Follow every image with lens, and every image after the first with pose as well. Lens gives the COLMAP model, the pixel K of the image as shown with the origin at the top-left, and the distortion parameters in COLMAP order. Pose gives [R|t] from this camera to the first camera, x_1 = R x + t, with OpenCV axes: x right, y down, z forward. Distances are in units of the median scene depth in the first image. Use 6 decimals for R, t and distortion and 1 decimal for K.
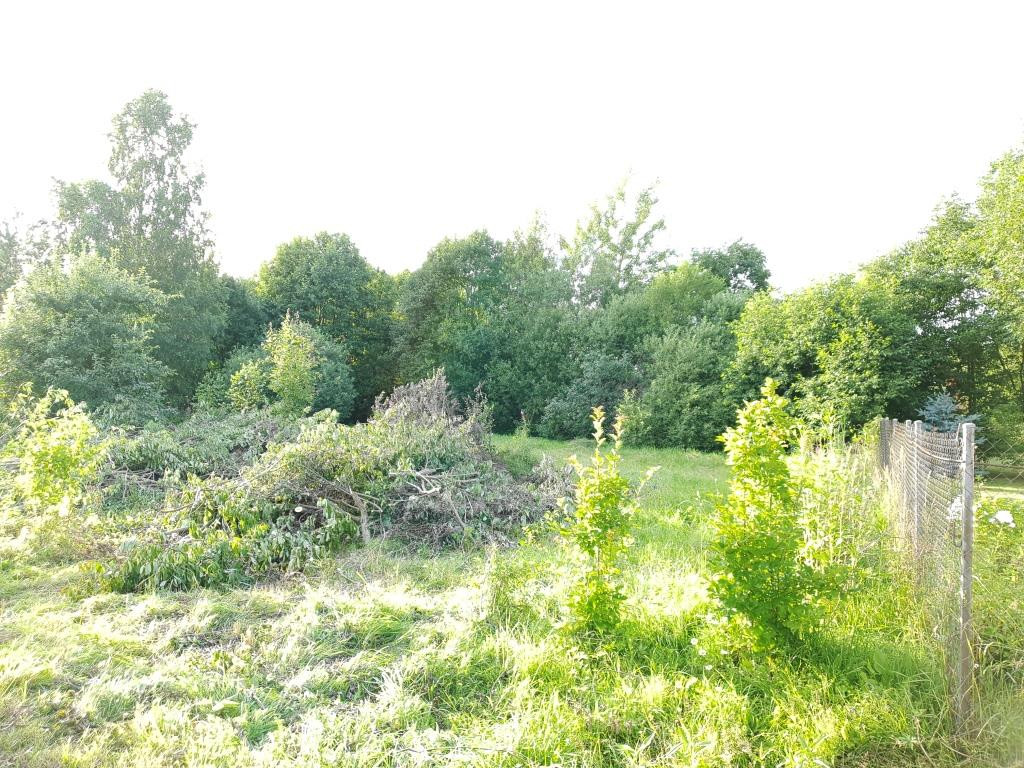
lens RADIAL K [[848.7, 0, 512.5], [0, 848.7, 372.1], [0, 0, 1]] dist [0.087349, -0.172772]
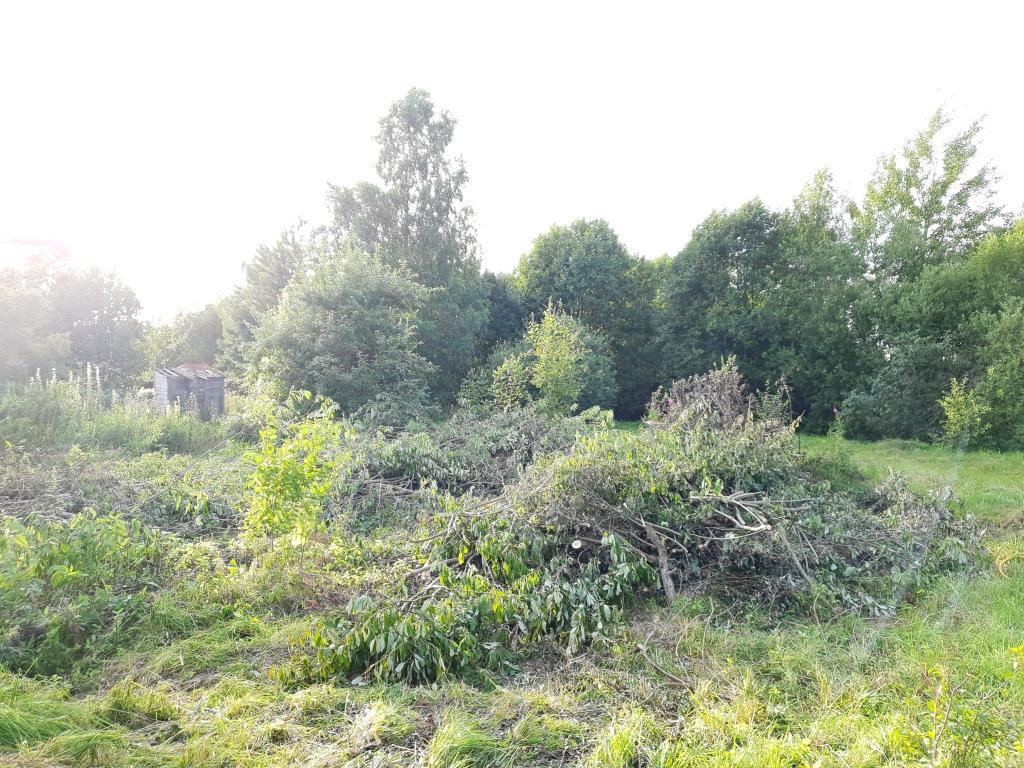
lens RADIAL K [[820.1, 0, 517.4], [0, 820.1, 358.3], [0, 0, 1]] dist [0.127026, -0.125562]
pose [[0.957532, -0.023796, -0.287342, -0.032027], [0.021532, 0.999707, -0.011037, 0.000788], [0.287520, 0.004381, 0.957765, 0.105659]]
